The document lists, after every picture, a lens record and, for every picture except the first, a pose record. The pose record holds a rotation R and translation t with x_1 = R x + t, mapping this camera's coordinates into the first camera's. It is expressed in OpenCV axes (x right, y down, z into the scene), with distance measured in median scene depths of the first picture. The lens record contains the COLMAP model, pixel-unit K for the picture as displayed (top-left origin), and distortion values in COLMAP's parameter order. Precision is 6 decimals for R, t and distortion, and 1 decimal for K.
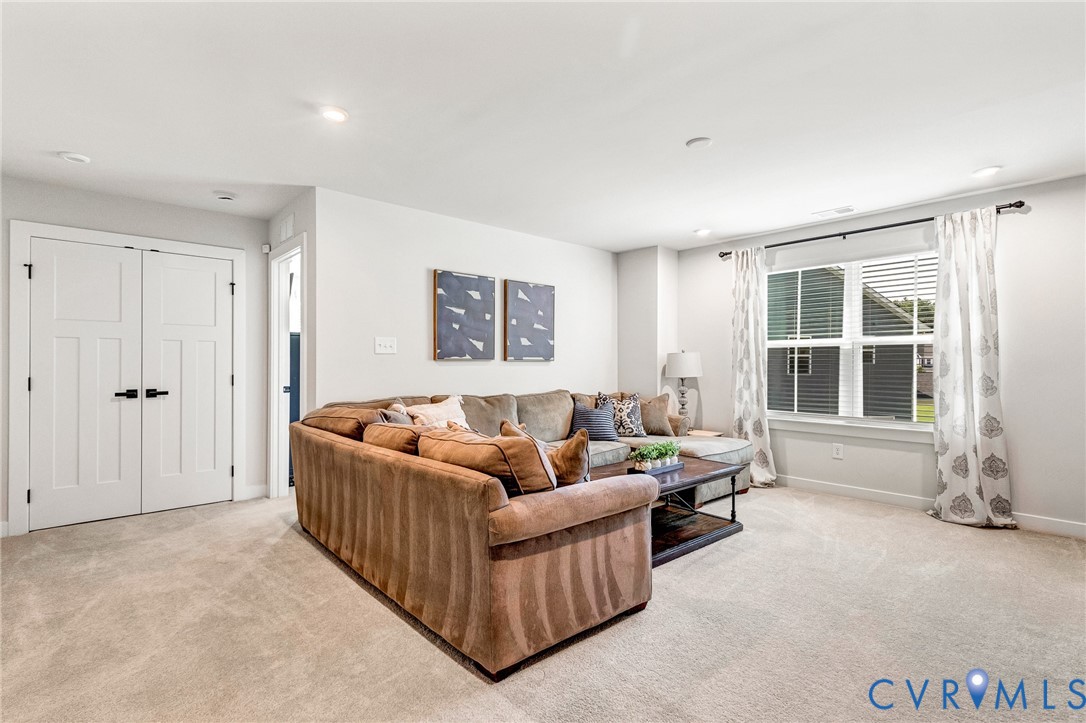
lens RADIAL K [[521.7, 0, 543.0], [0, 521.7, 361.5], [0, 0, 1]] dist [0.017412, -0.000577]
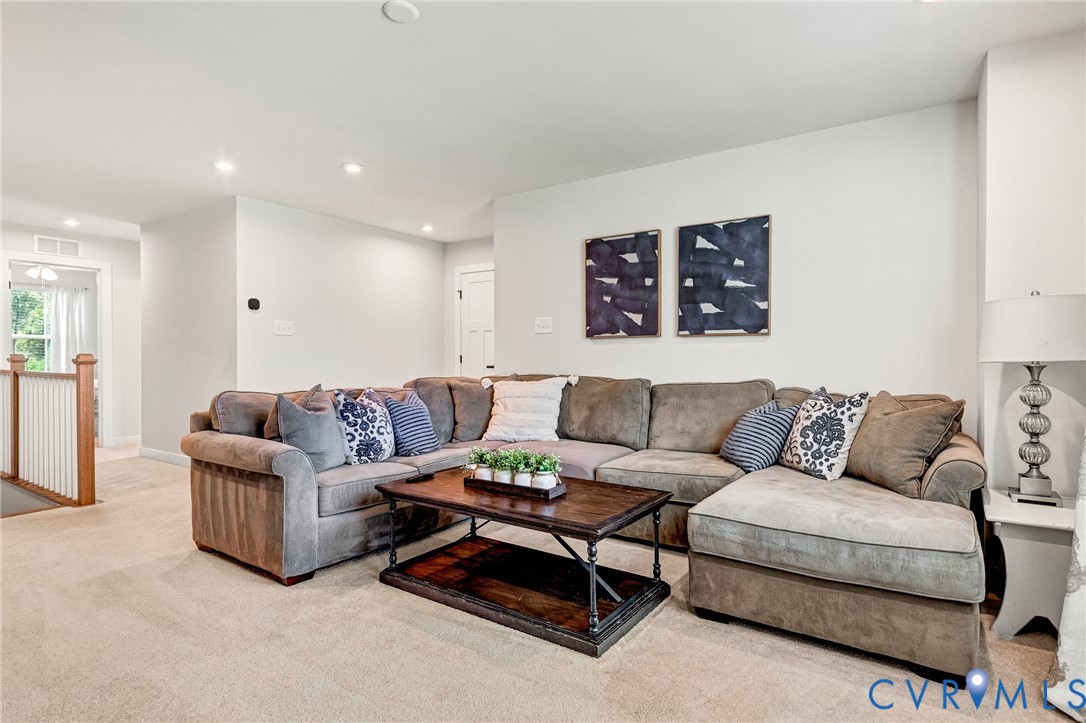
lens RADIAL K [[561.7, 0, 543.0], [0, 561.7, 361.5], [0, 0, 1]] dist [0.028630, 0.000187]
pose [[0.231535, 0.009281, -0.972782, 0.701398], [0.006216, 0.999920, 0.011019, 0.025914], [0.972807, -0.008598, 0.231458, 0.649224]]
